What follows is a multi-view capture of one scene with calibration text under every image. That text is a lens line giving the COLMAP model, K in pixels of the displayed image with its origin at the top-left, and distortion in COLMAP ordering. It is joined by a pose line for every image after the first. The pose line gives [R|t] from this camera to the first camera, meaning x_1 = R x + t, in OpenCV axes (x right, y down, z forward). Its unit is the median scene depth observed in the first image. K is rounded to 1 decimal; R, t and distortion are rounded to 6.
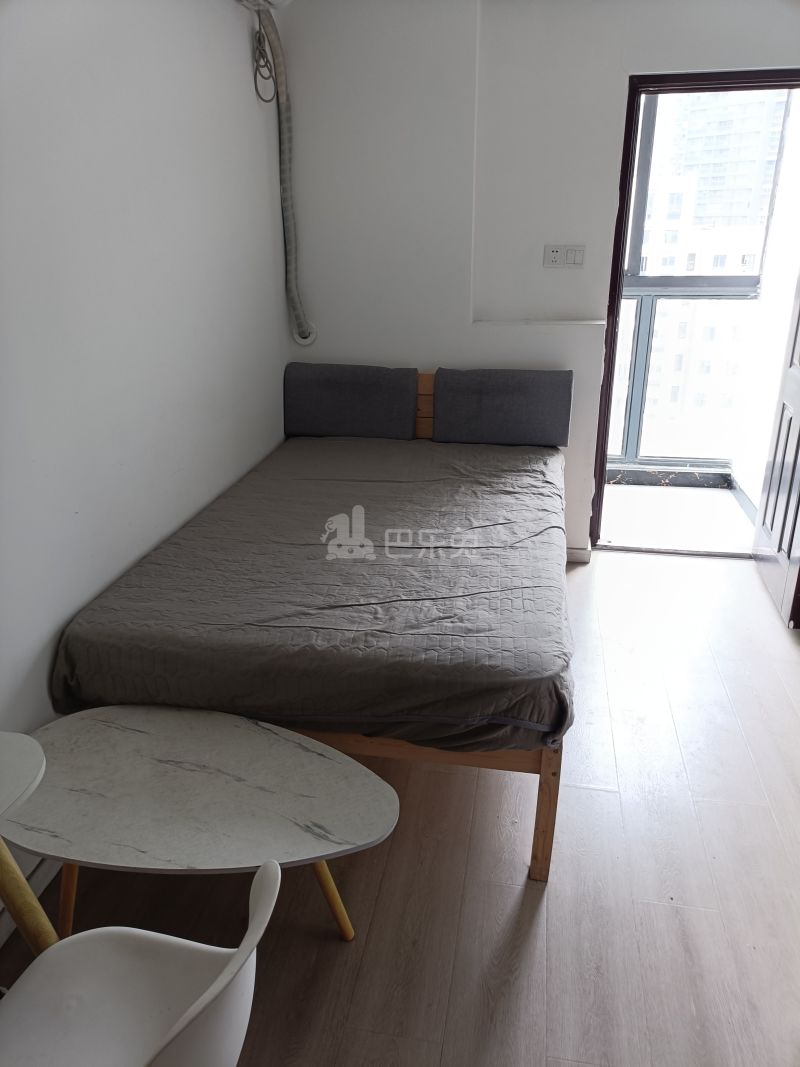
lens RADIAL K [[778.4, 0, 400.0], [0, 778.4, 533.5], [0, 0, 1]] dist [0.039499, -0.030399]
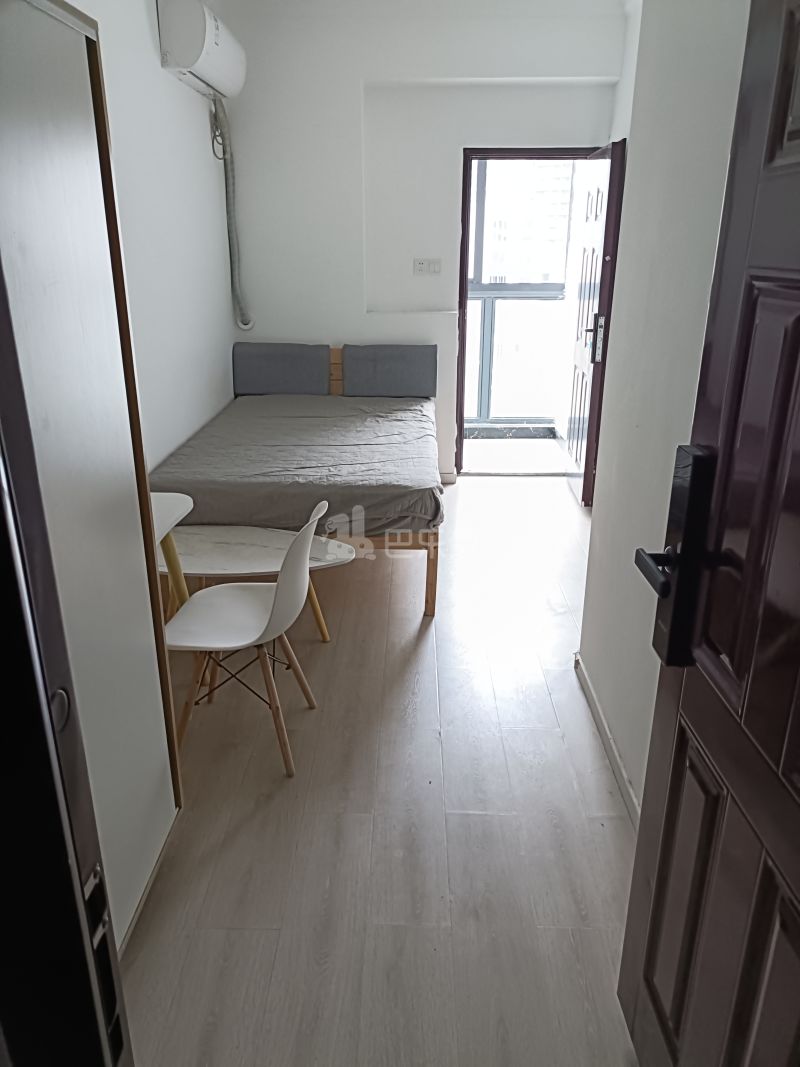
lens RADIAL K [[778.4, 0, 400.0], [0, 778.4, 533.5], [0, 0, 1]] dist [0.039499, -0.030399]
pose [[0.987232, -0.046627, 0.152314, -0.092898], [0.049868, 0.998602, -0.017528, 0.180095], [-0.151283, 0.024899, 0.988177, -0.457308]]
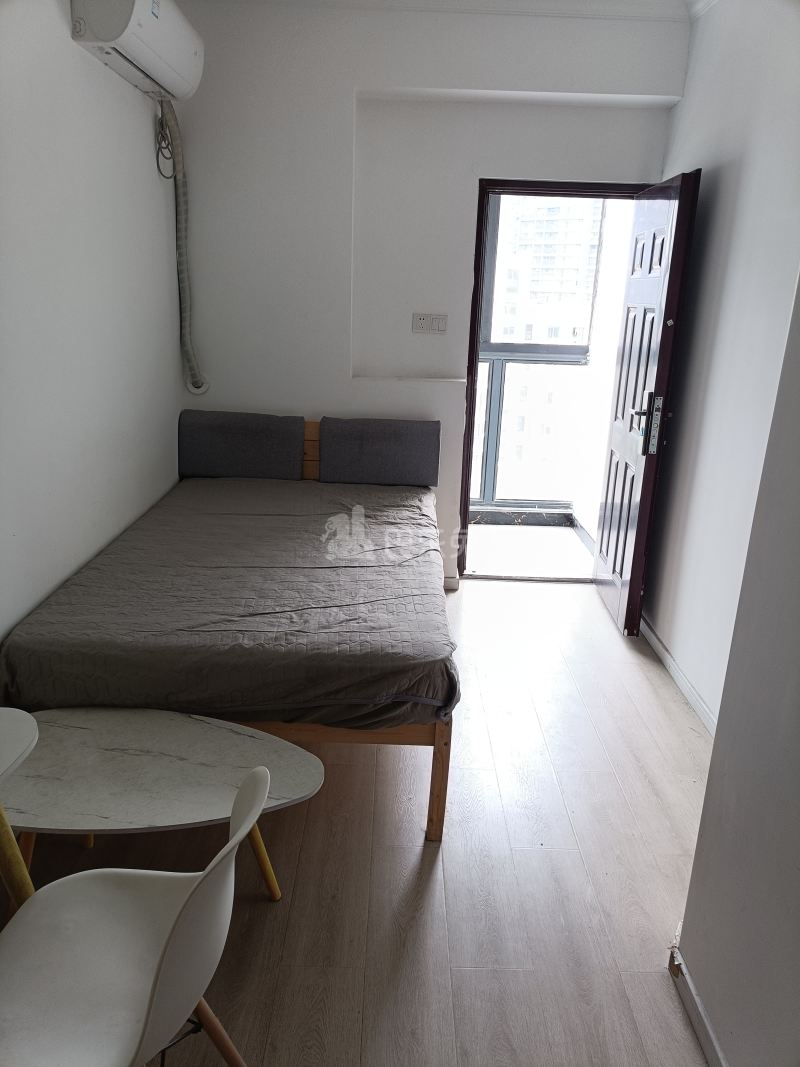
lens RADIAL K [[778.4, 0, 400.0], [0, 778.4, 533.5], [0, 0, 1]] dist [0.039499, -0.030399]
pose [[0.983420, -0.012282, 0.180925, -0.051501], [0.025282, 0.997246, -0.069719, 0.039354], [-0.179570, 0.073137, 0.981023, -0.114360]]
